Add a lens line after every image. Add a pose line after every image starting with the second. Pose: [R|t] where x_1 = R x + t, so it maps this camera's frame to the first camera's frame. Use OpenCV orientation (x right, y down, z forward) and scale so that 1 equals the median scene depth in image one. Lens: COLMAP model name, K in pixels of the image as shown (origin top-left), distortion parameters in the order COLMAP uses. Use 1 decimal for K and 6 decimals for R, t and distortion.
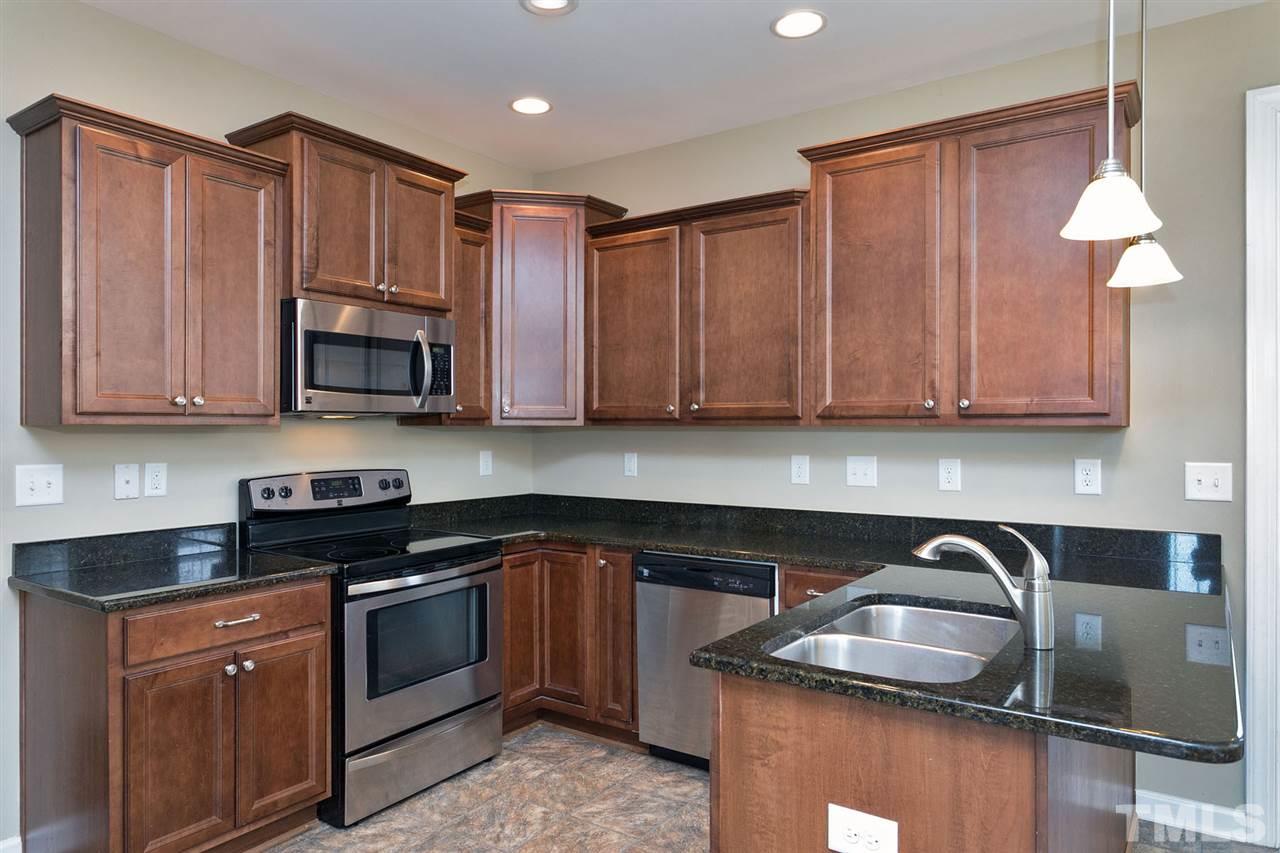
lens RADIAL K [[822.5, 0, 643.9], [0, 822.5, 425.9], [0, 0, 1]] dist [0.004310, 0.001009]
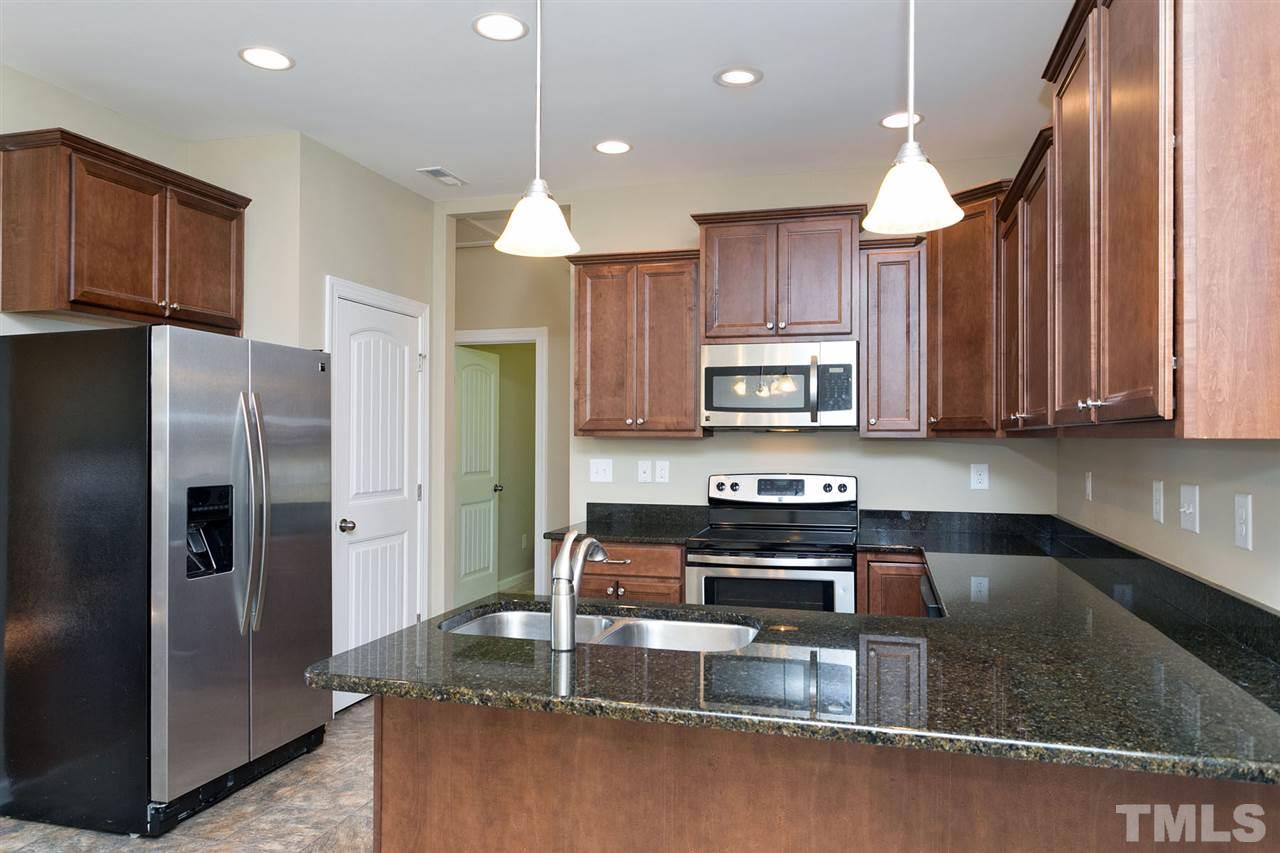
lens RADIAL K [[822.5, 0, 645.5], [0, 822.5, 428.9], [0, 0, 1]] dist [0.004310, 0.001009]
pose [[0.315583, -0.009672, -0.948849, 0.799527], [-0.002809, 0.999934, -0.011127, 0.001337], [0.948894, 0.006177, 0.315535, 0.439159]]
